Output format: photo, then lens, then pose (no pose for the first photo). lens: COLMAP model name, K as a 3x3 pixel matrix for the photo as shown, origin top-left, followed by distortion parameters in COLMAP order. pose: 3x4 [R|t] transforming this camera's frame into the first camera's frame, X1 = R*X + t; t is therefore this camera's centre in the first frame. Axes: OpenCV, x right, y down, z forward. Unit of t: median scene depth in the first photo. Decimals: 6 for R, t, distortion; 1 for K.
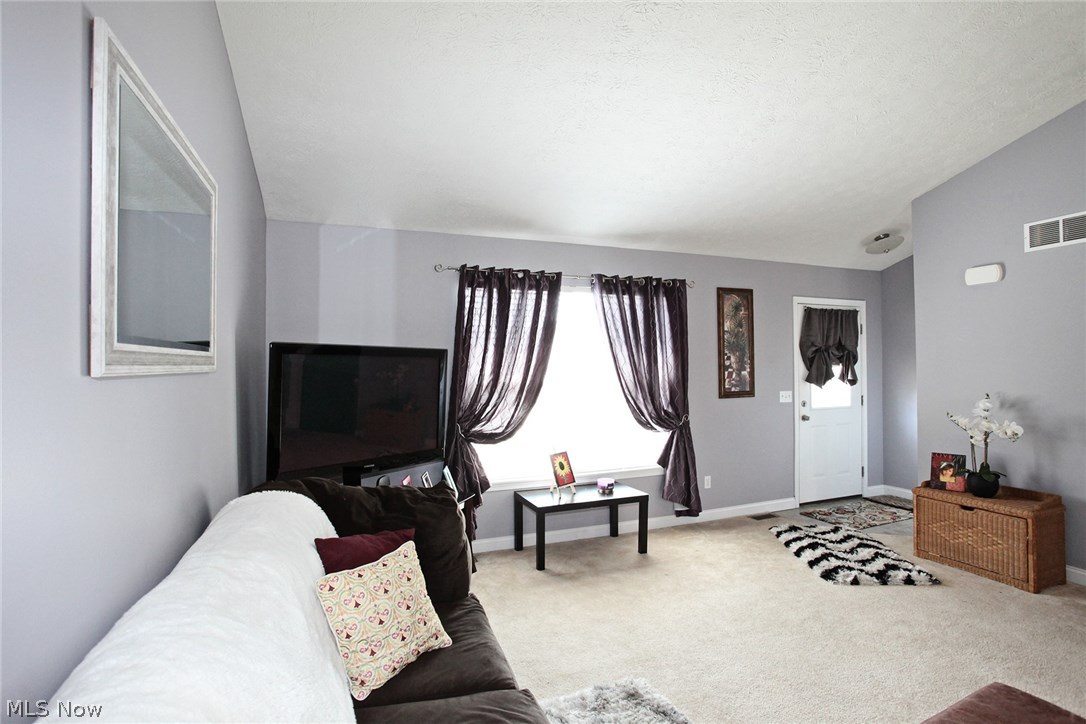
lens RADIAL K [[528.6, 0, 540.7], [0, 528.6, 362.8], [0, 0, 1]] dist [-0.079357, 0.033747]
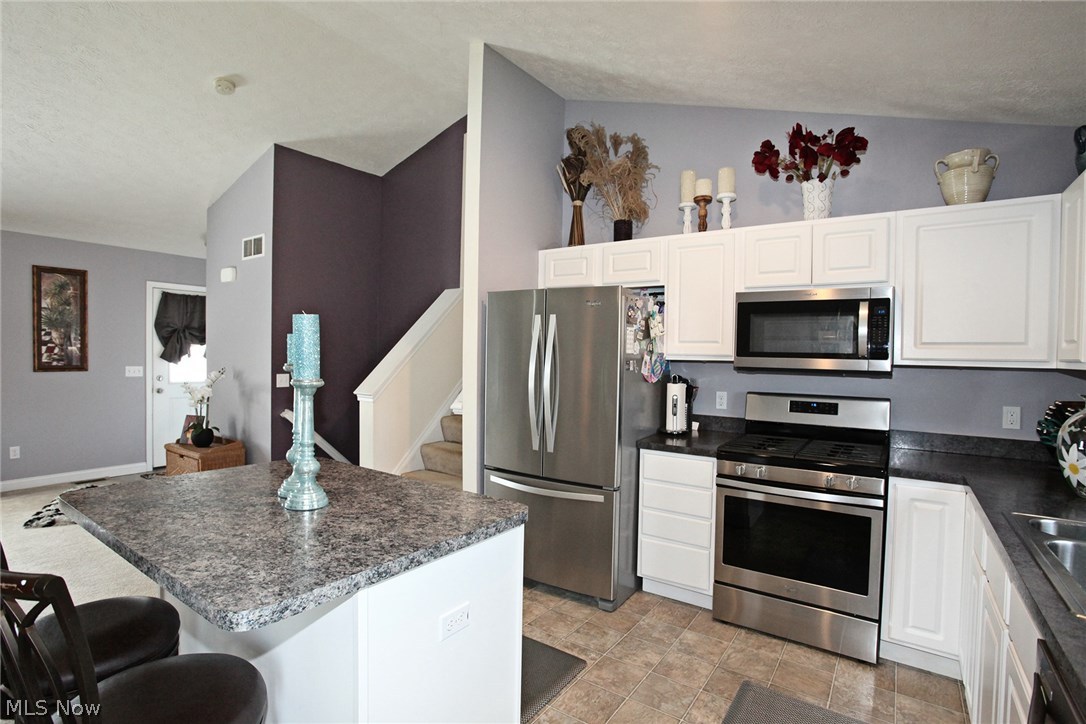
lens RADIAL K [[528.6, 0, 540.7], [0, 528.6, 362.8], [0, 0, 1]] dist [-0.079357, 0.033747]
pose [[0.825769, 0.015050, 0.563808, 0.630137], [-0.031590, 0.999309, 0.019592, -0.001838], [-0.563123, -0.033989, 0.825674, -0.415673]]
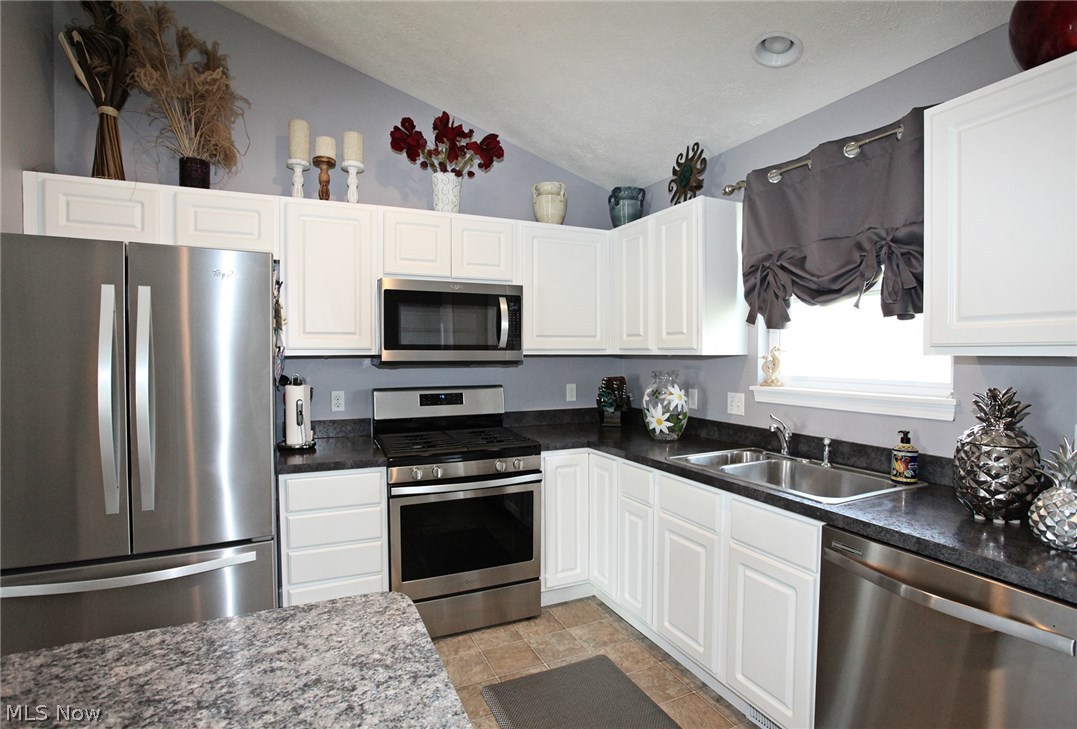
lens RADIAL K [[532.3, 0, 545.4], [0, 532.3, 366.0], [0, 0, 1]] dist [-0.071050, 0.032880]
pose [[-0.073664, -0.016196, 0.997152, 0.599503], [-0.007793, 0.999847, 0.015664, 0.002460], [-0.997253, -0.006616, -0.073779, -0.164025]]
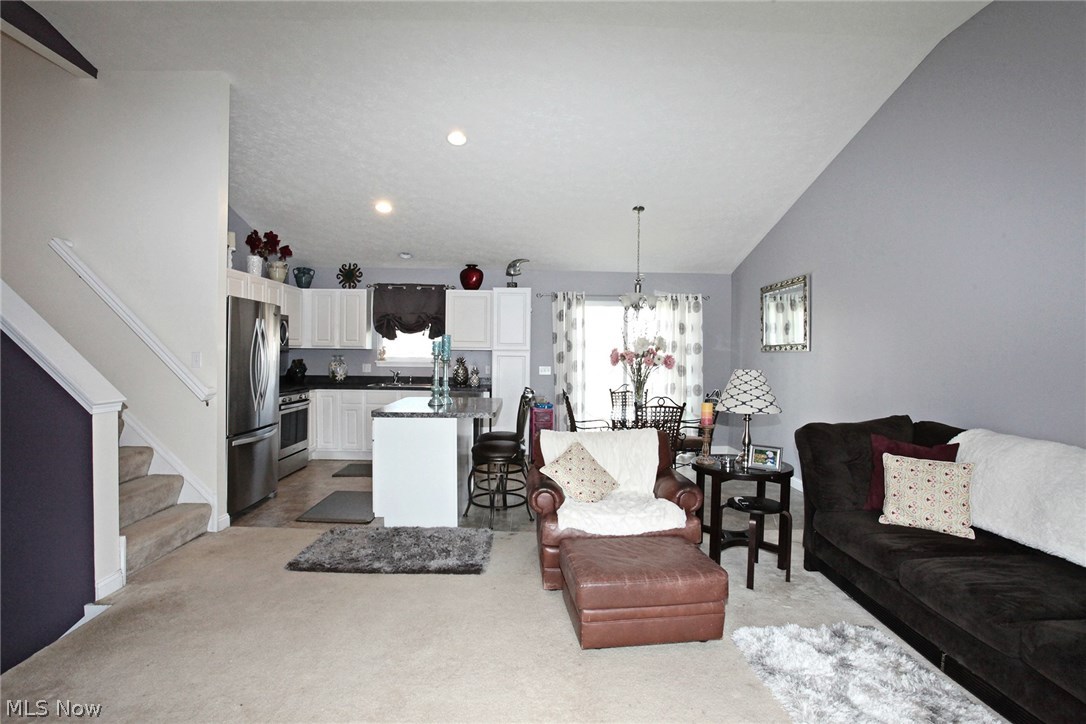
lens RADIAL K [[528.6, 0, 540.7], [0, 528.6, 362.8], [0, 0, 1]] dist [-0.079357, 0.033747]
pose [[-0.943347, -0.009599, 0.331670, 0.203594], [-0.006932, 0.999933, 0.009222, 0.019770], [-0.331736, 0.006400, -0.943351, 0.828653]]
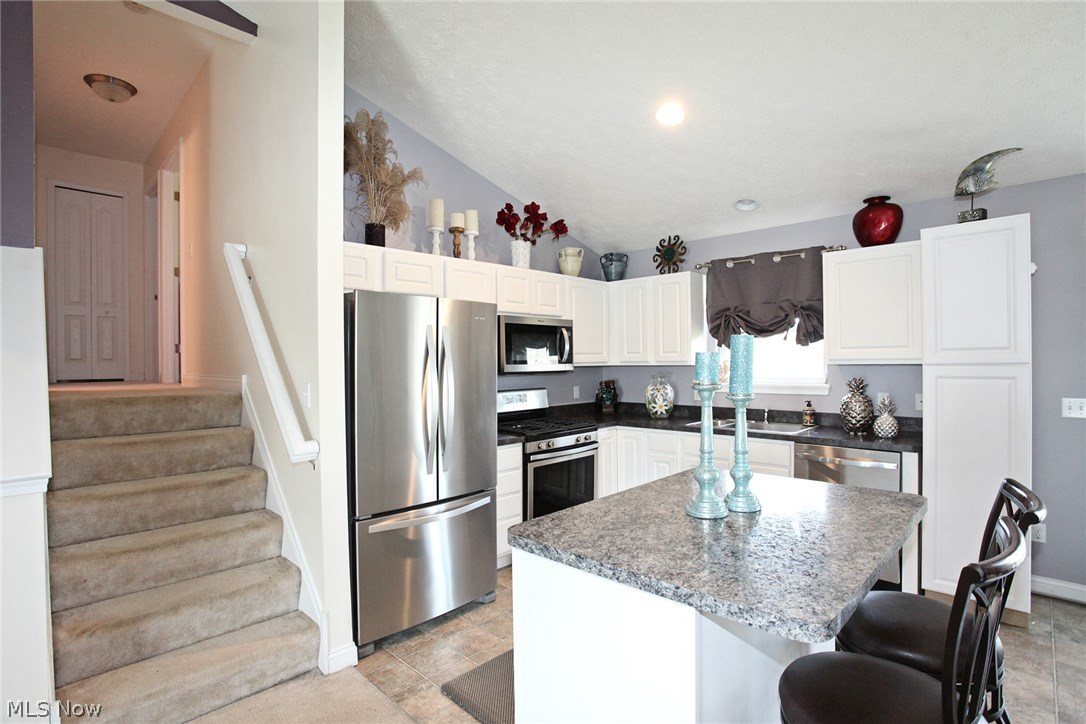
lens RADIAL K [[528.6, 0, 540.7], [0, 528.6, 362.8], [0, 0, 1]] dist [-0.079357, 0.033747]
pose [[-0.415796, 0.010443, 0.909398, 0.408971], [0.007342, 0.999940, -0.008126, 0.000238], [-0.909428, 0.003298, -0.415847, 0.252529]]
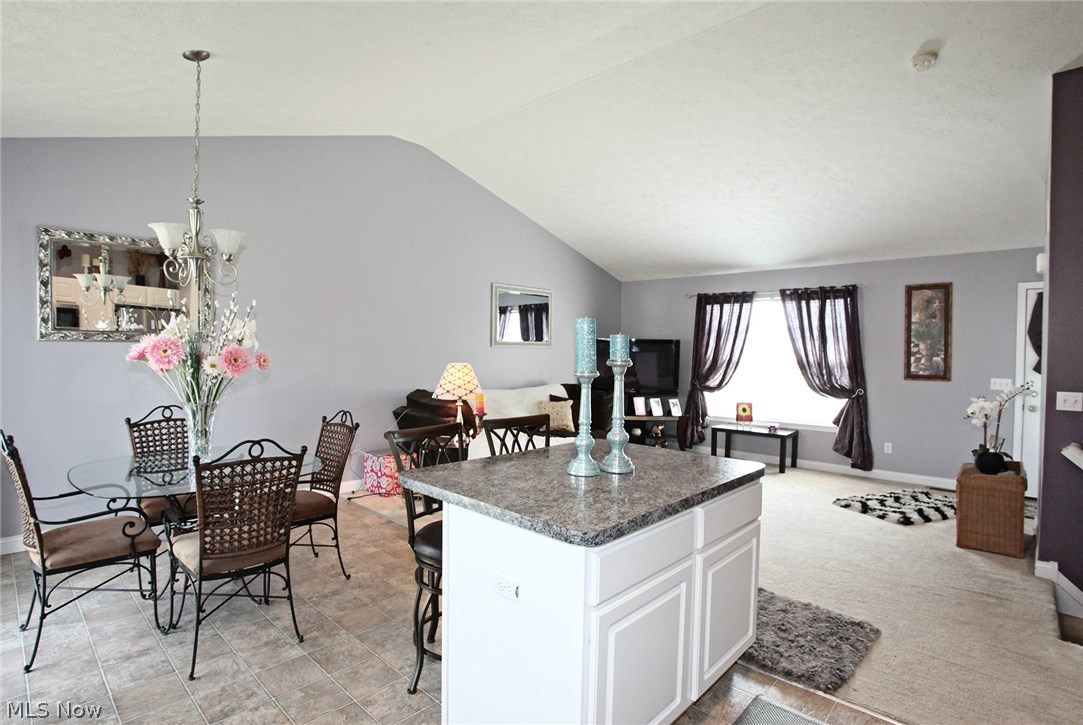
lens RADIAL K [[538.1, 0, 541.5], [0, 538.1, 362.5], [0, 0, 1]] dist [-0.025680, 0.000302]
pose [[0.445752, 0.033857, -0.894516, 1.082194], [-0.010625, 0.999414, 0.032533, -0.001023], [0.895093, -0.004997, 0.445851, -0.275126]]
